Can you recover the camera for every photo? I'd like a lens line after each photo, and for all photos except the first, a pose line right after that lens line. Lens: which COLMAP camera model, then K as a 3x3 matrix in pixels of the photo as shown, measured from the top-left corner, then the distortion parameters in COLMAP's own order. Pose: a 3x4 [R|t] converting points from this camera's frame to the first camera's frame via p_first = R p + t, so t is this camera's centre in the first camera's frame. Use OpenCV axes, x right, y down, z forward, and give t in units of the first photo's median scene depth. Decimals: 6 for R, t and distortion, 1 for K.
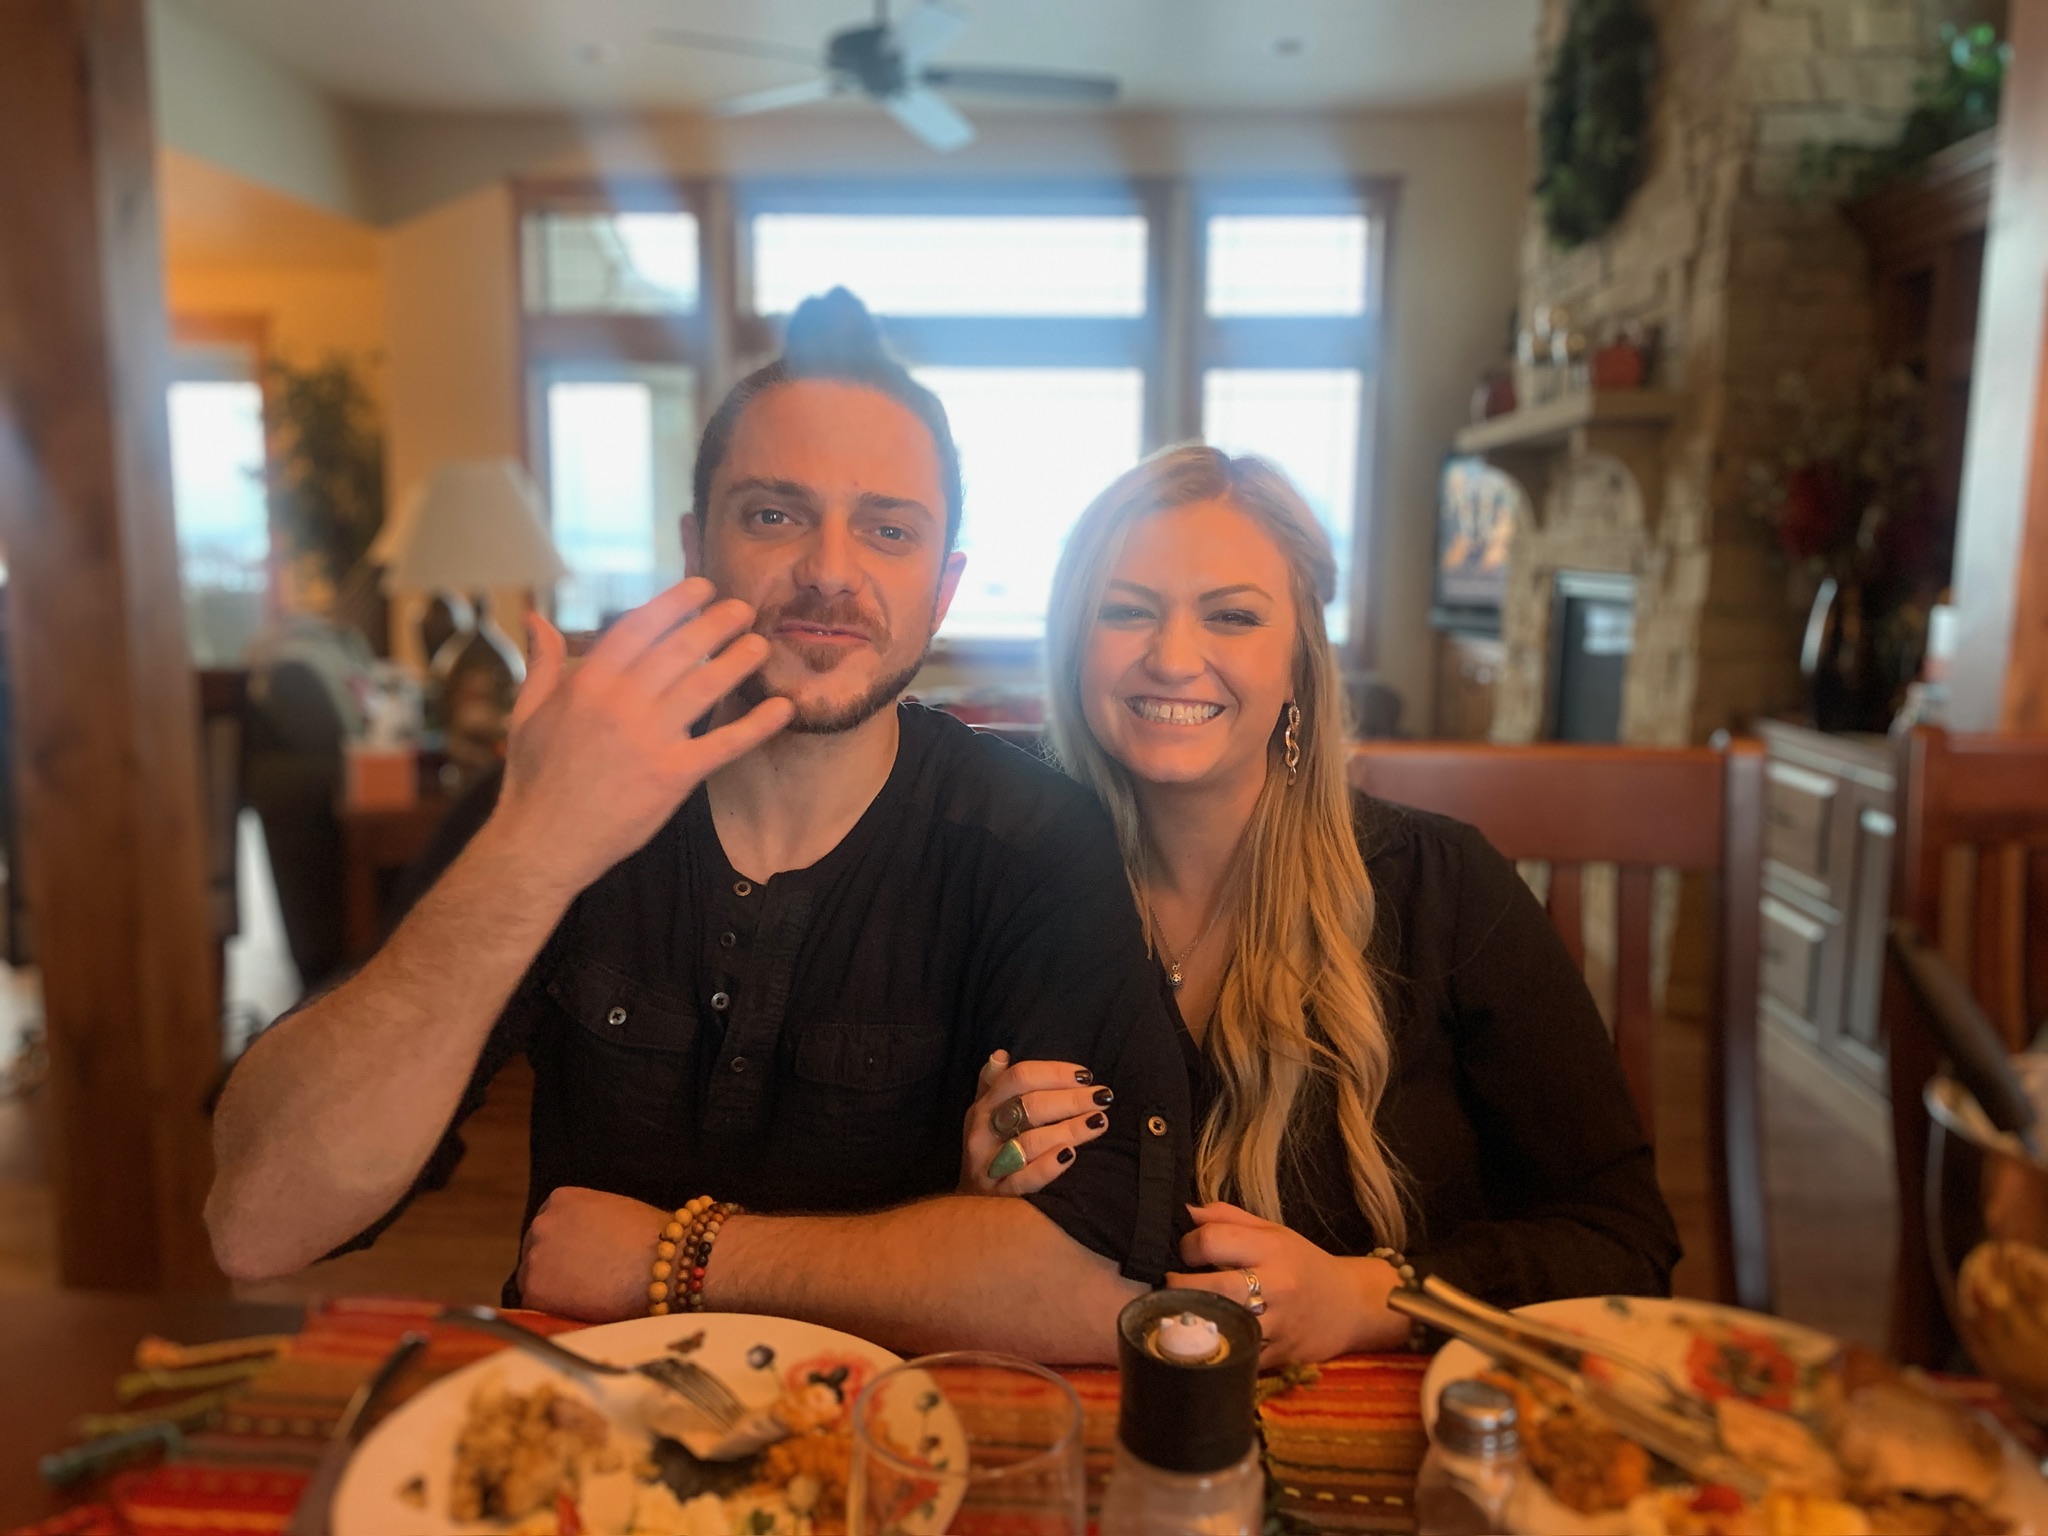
lens RADIAL K [[1536.6, 0, 1033.5], [0, 1536.6, 706.5], [0, 0, 1]] dist [-0.004489, 0.026693]
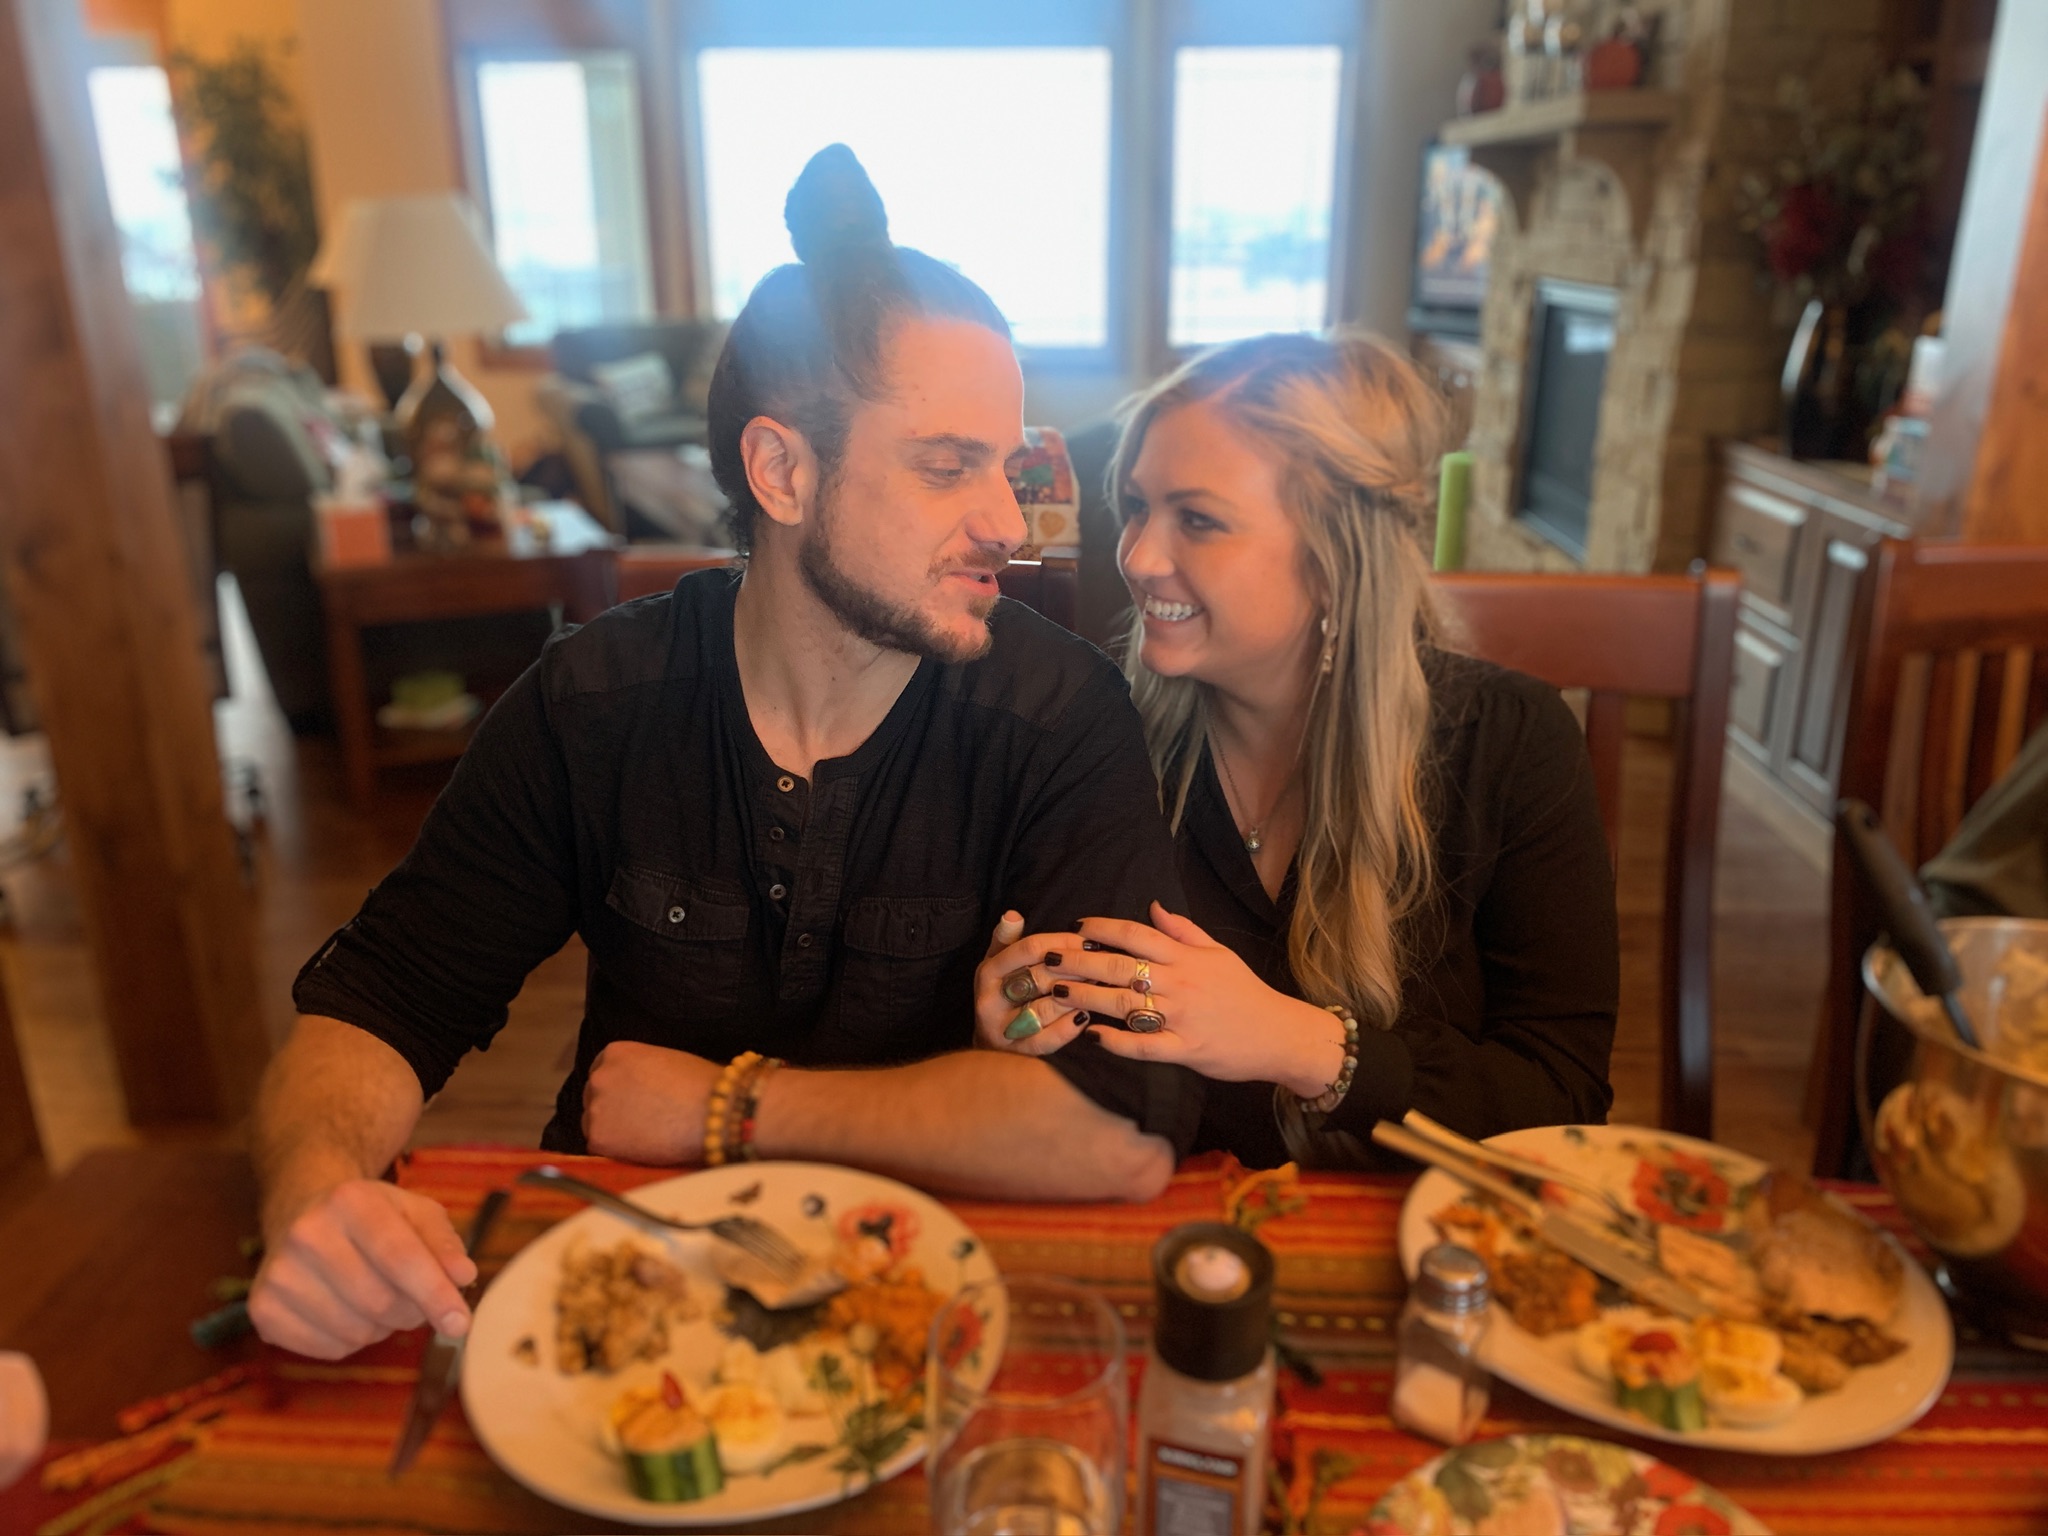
lens RADIAL K [[1536.6, 0, 1033.5], [0, 1536.6, 706.5], [0, 0, 1]] dist [-0.004489, 0.026693]
pose [[0.999693, -0.018668, 0.016295, -0.025665], [0.015400, 0.983236, 0.181685, -0.123559], [-0.019414, -0.181378, 0.983222, -0.034581]]
